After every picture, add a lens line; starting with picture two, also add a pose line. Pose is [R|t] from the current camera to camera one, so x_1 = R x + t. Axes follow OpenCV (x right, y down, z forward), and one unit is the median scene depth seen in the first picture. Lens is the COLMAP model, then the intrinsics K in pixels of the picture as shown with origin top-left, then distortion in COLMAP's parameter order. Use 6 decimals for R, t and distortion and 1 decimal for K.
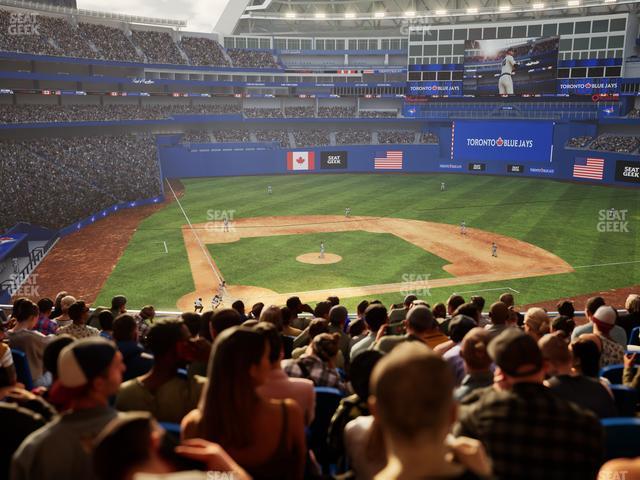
lens RADIAL K [[599.6, 0, 319.7], [0, 599.6, 239.1], [0, 0, 1]] dist [-0.001128, 0.000000]
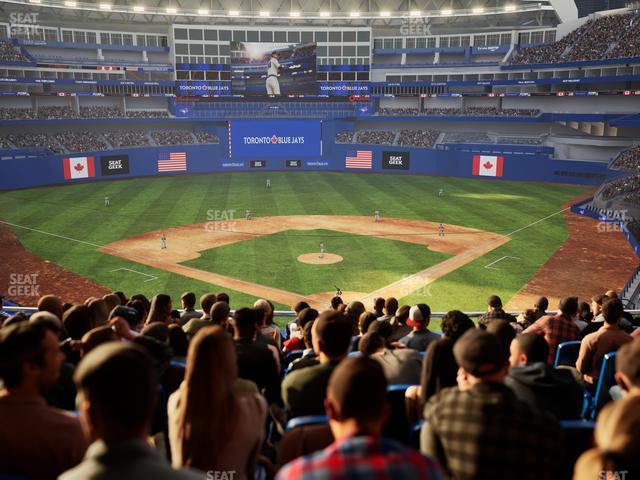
lens RADIAL K [[599.6, 0, 319.7], [0, 599.6, 239.1], [0, 0, 1]] dist [-0.001128, 0.000000]
pose [[0.823505, -0.123301, 0.553748, -0.243978], [0.122949, 0.991686, 0.037973, -0.016761], [-0.553827, 0.036812, 0.831818, 0.075358]]
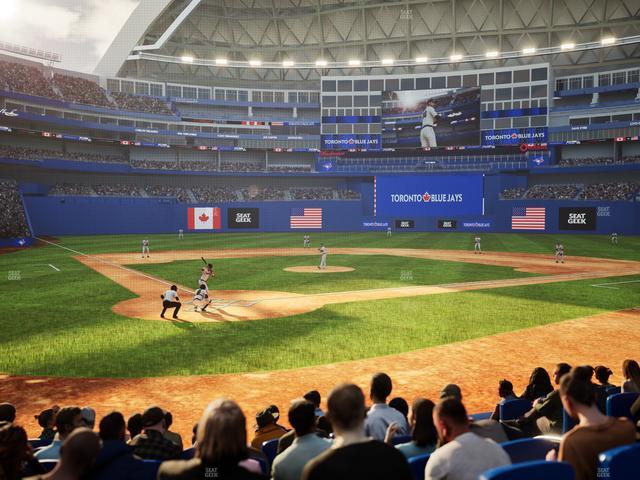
lens RADIAL K [[599.6, 0, 319.8], [0, 599.6, 239.7], [0, 0, 1]] dist [-0.001128, 0.000000]
pose [[0.974316, -0.009383, 0.224990, -0.063248], [0.048614, 0.984335, -0.169472, 0.048327], [-0.219875, 0.176057, 0.959510, 0.171724]]
